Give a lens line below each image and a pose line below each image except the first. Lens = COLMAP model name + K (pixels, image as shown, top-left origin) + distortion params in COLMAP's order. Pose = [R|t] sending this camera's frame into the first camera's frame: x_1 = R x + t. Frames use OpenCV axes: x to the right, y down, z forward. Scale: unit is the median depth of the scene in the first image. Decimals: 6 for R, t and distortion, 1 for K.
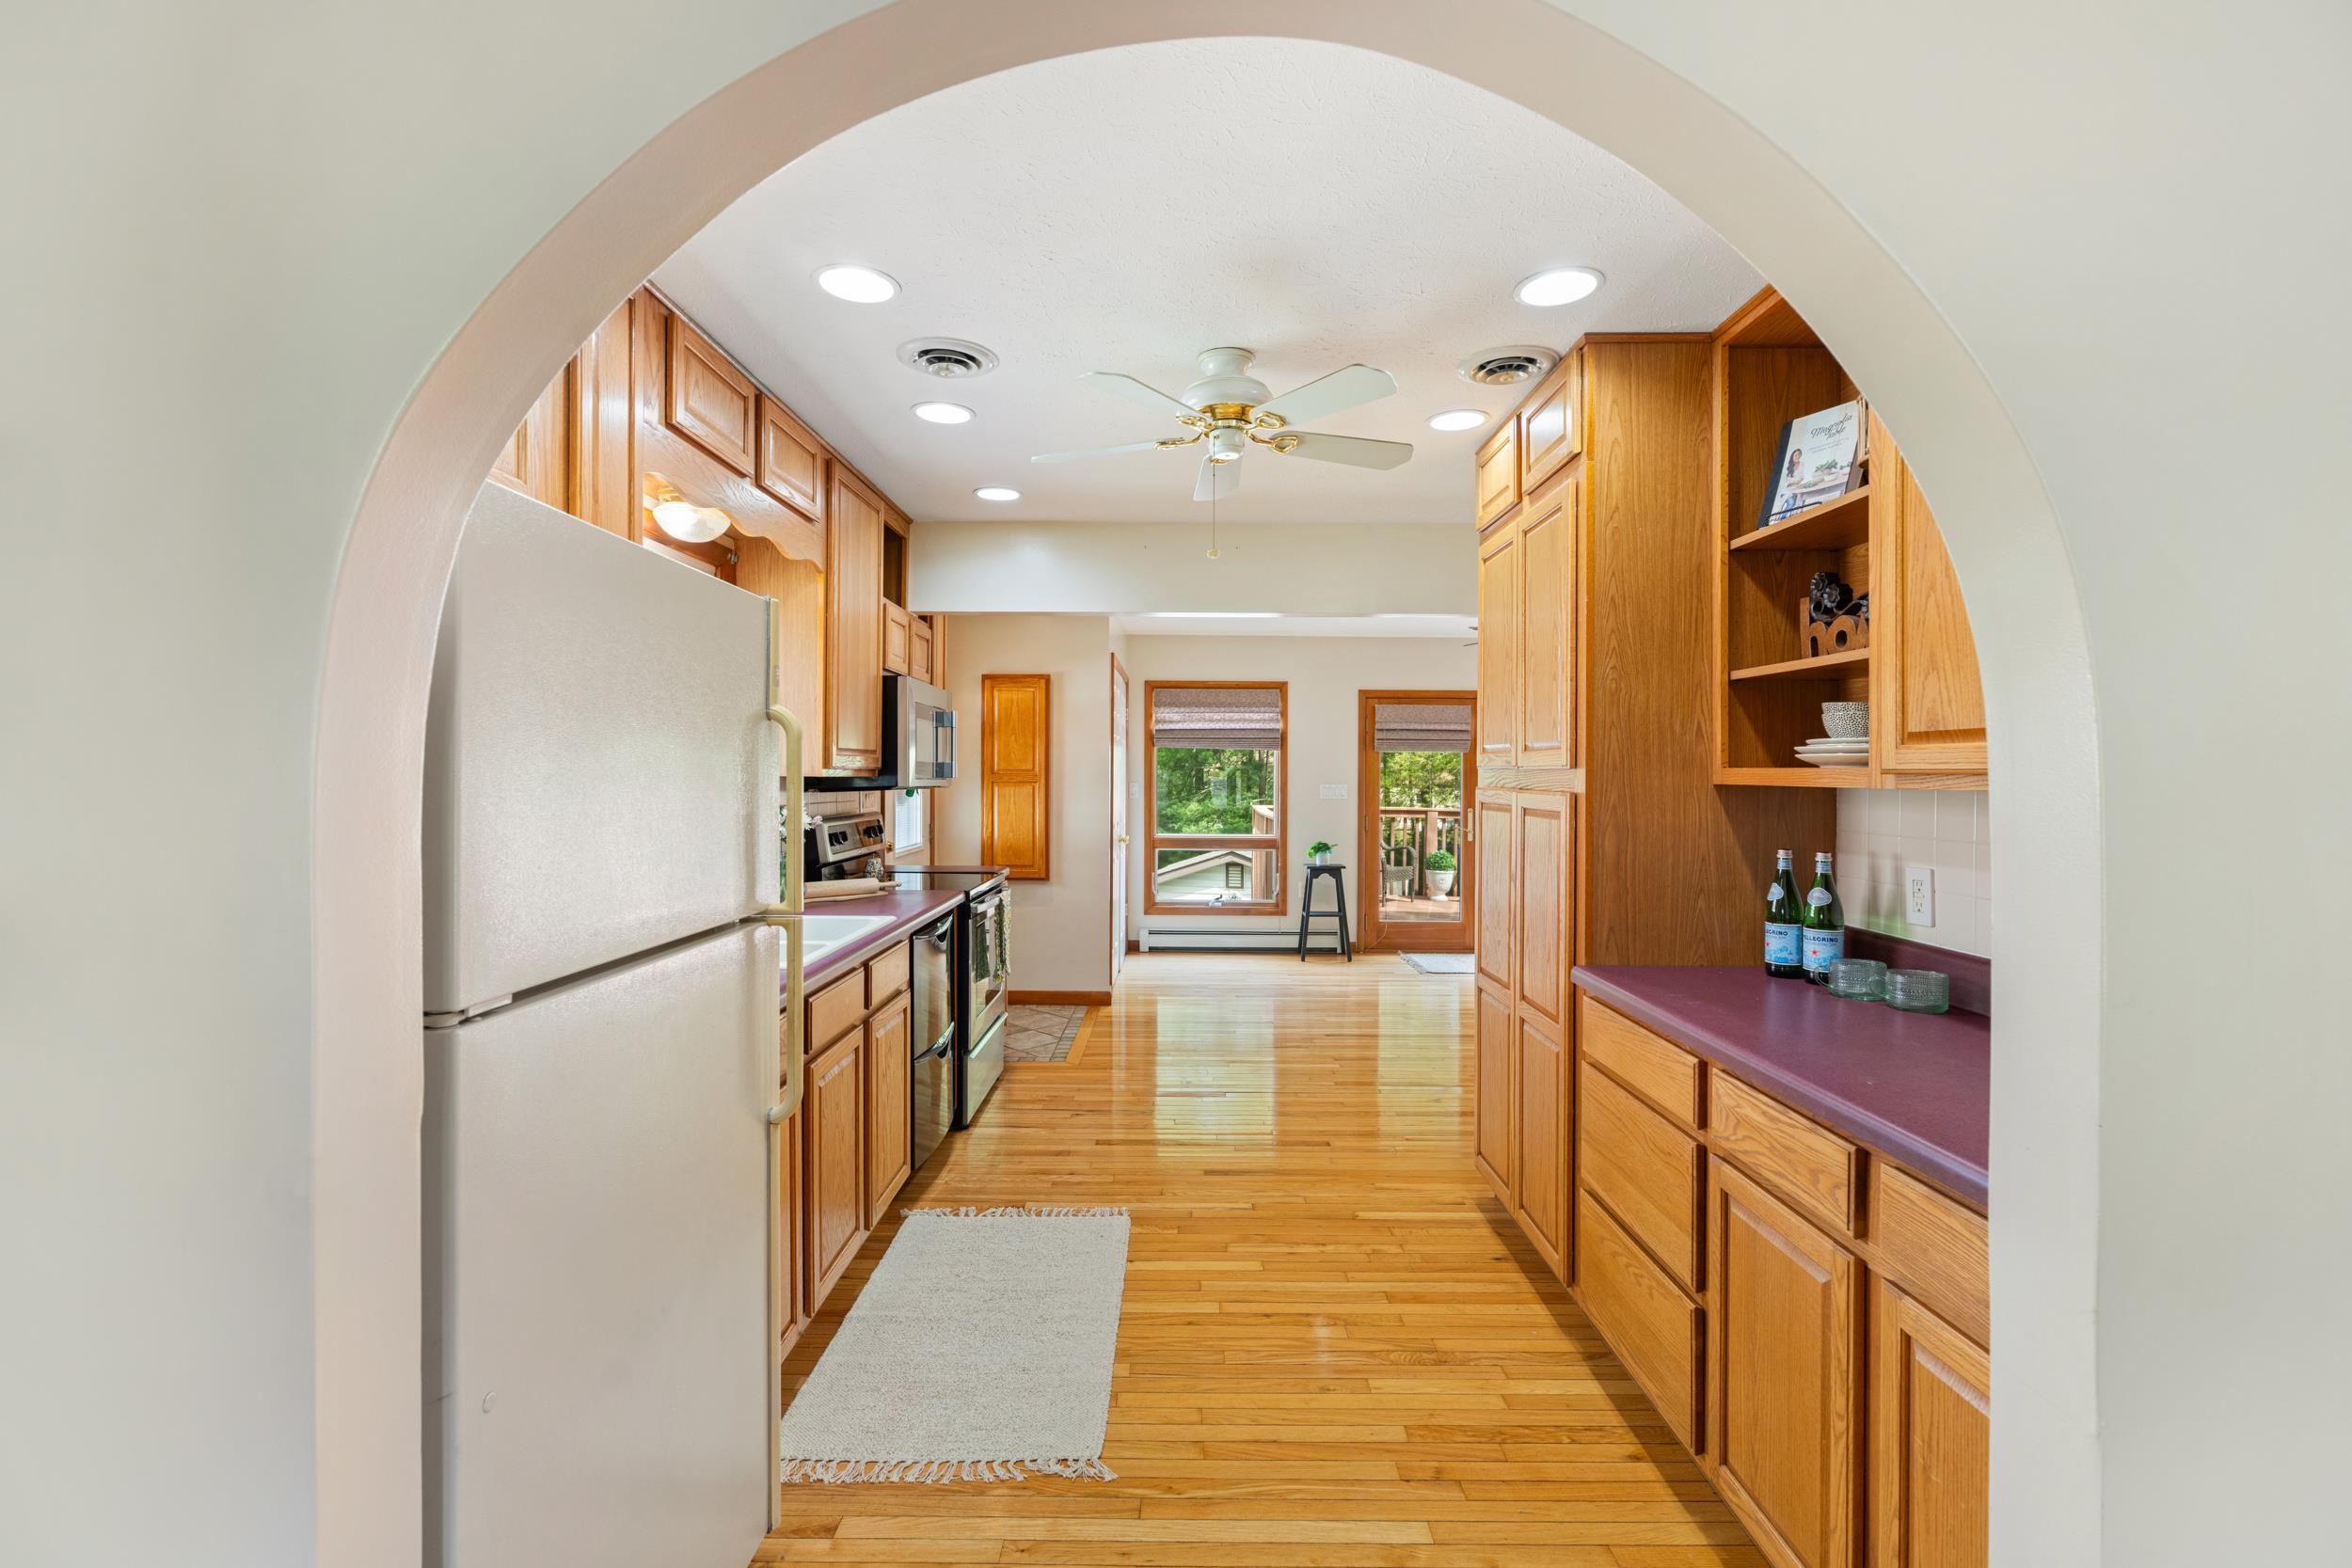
lens RADIAL K [[1041.0, 0, 1202.7], [0, 1041.0, 769.5], [0, 0, 1]] dist [-0.003127, 0.000202]
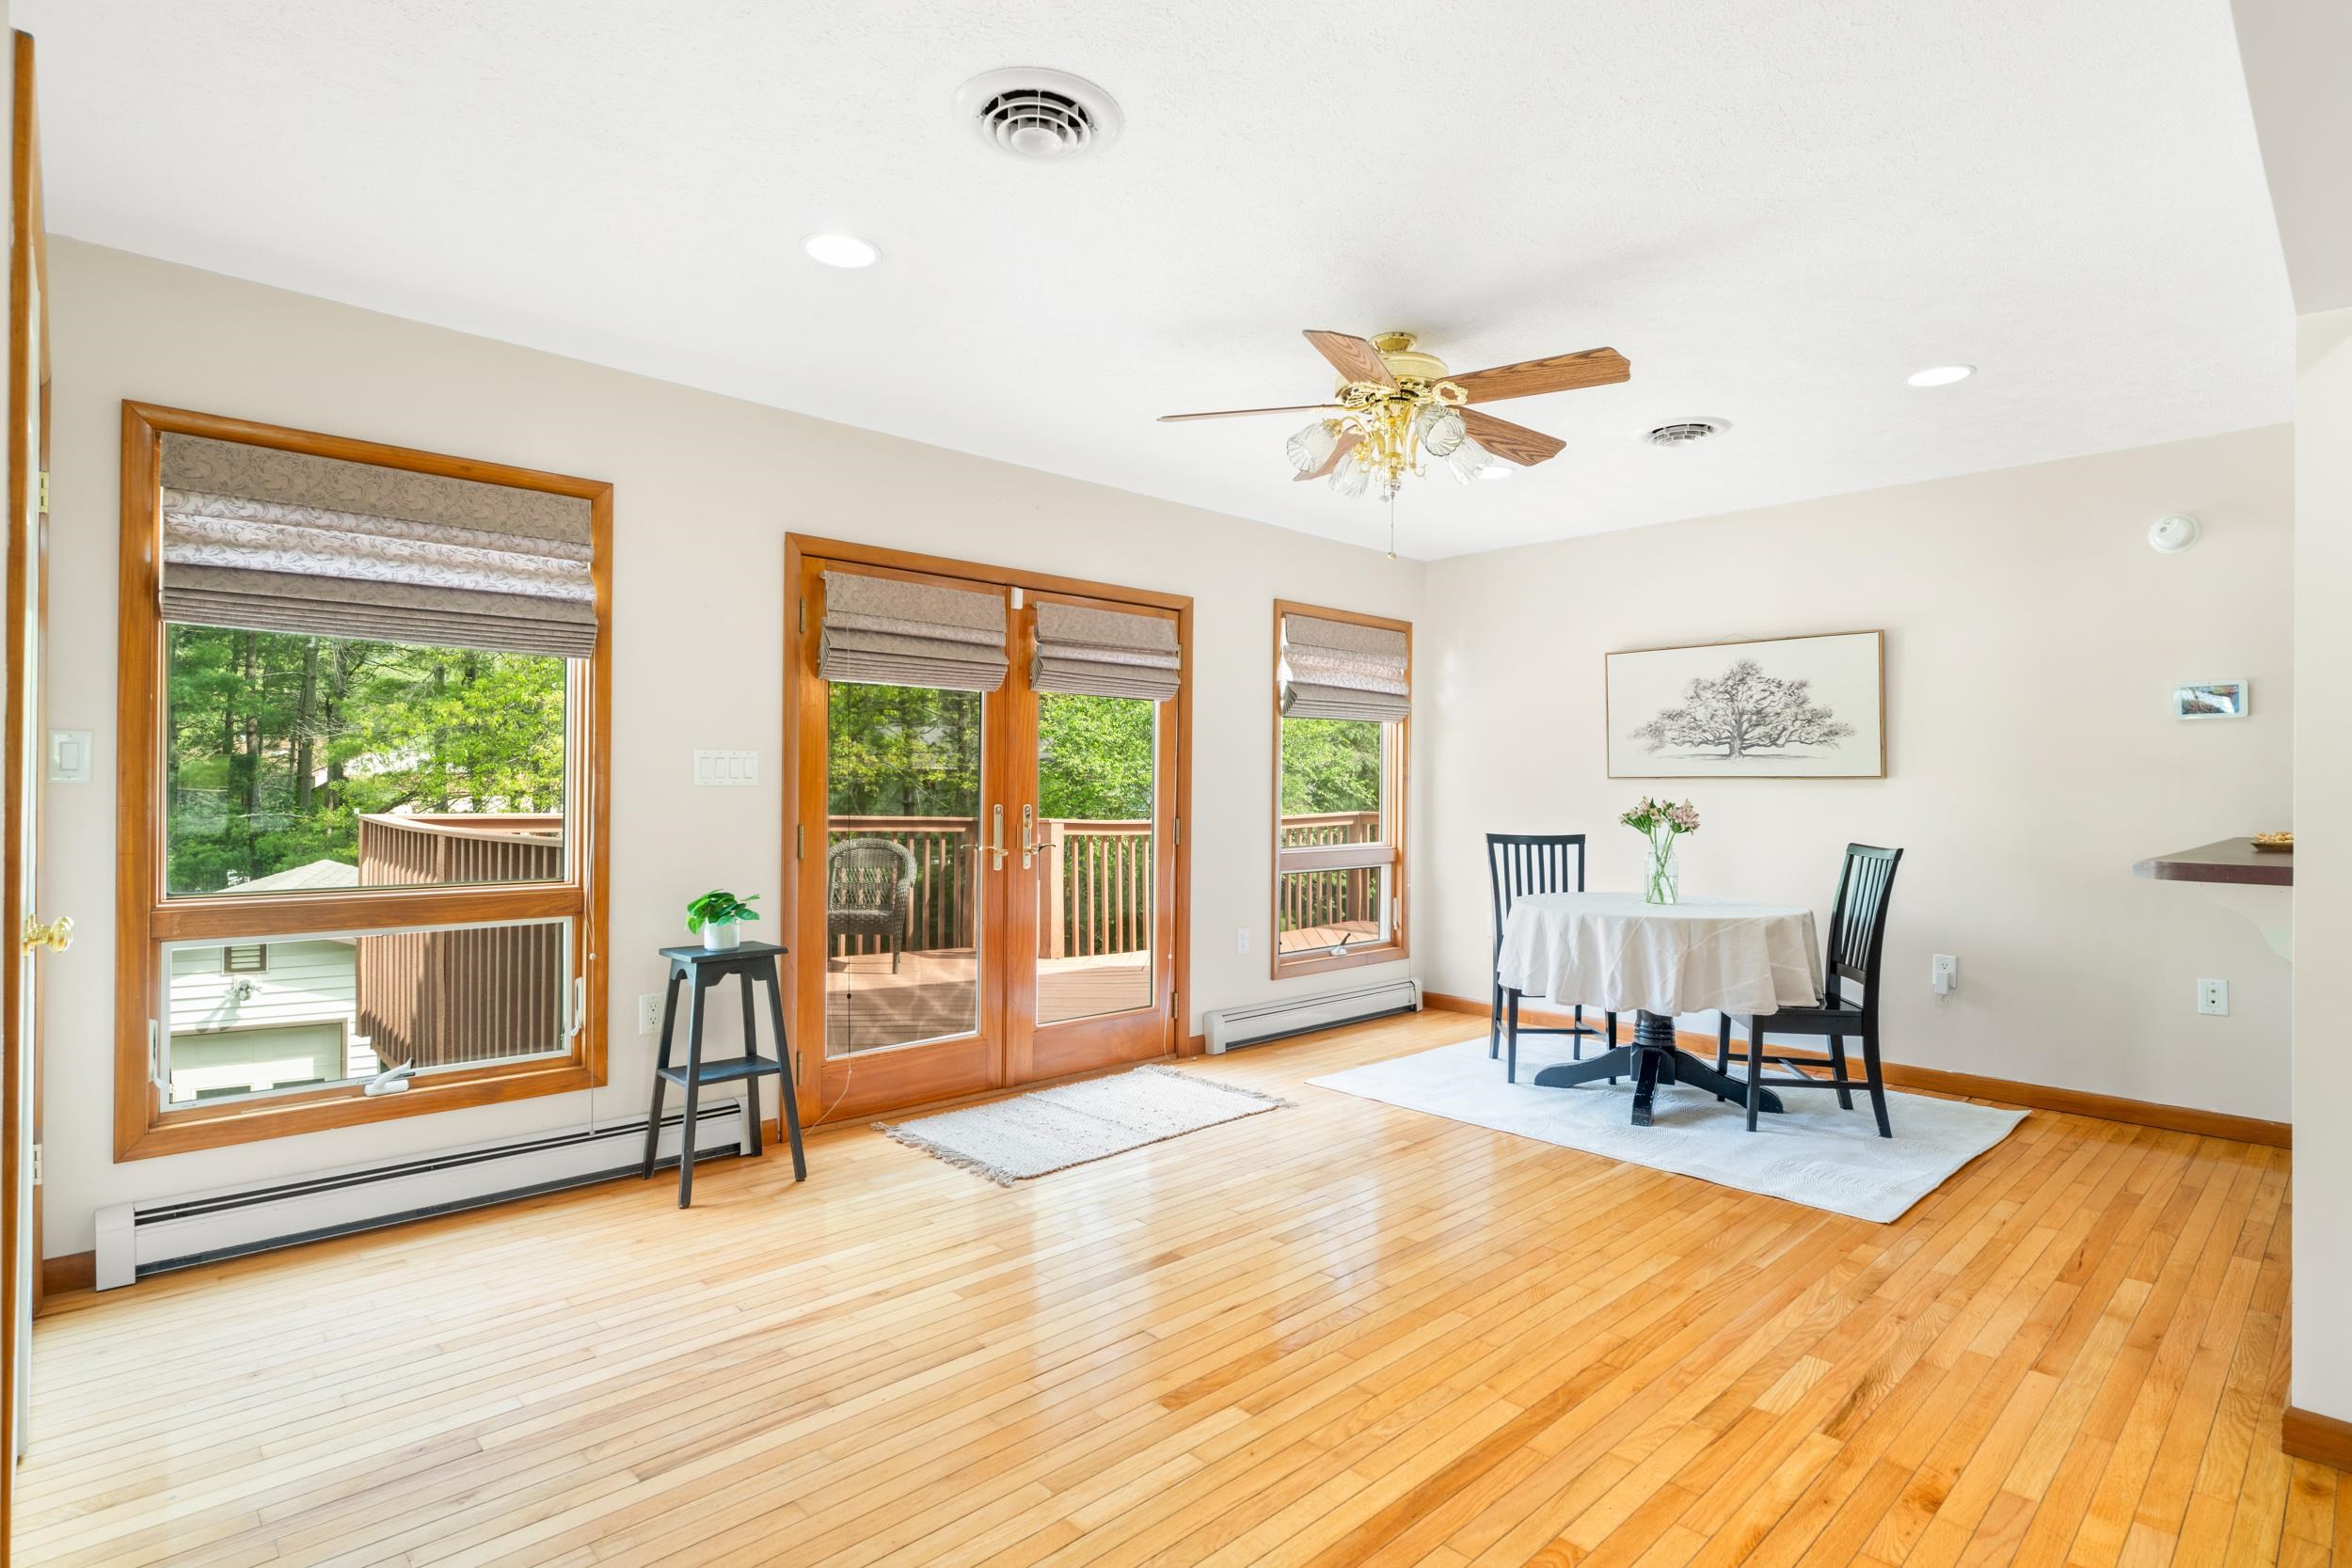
lens RADIAL K [[1169.5, 0, 1184.9], [0, 1169.5, 777.8], [0, 0, 1]] dist [-0.006444, -0.000519]
pose [[0.734712, 0.005406, 0.678358, -0.183947], [-0.005926, 0.999981, -0.001551, 0.080322], [-0.678354, -0.002880, 0.734730, 1.722604]]
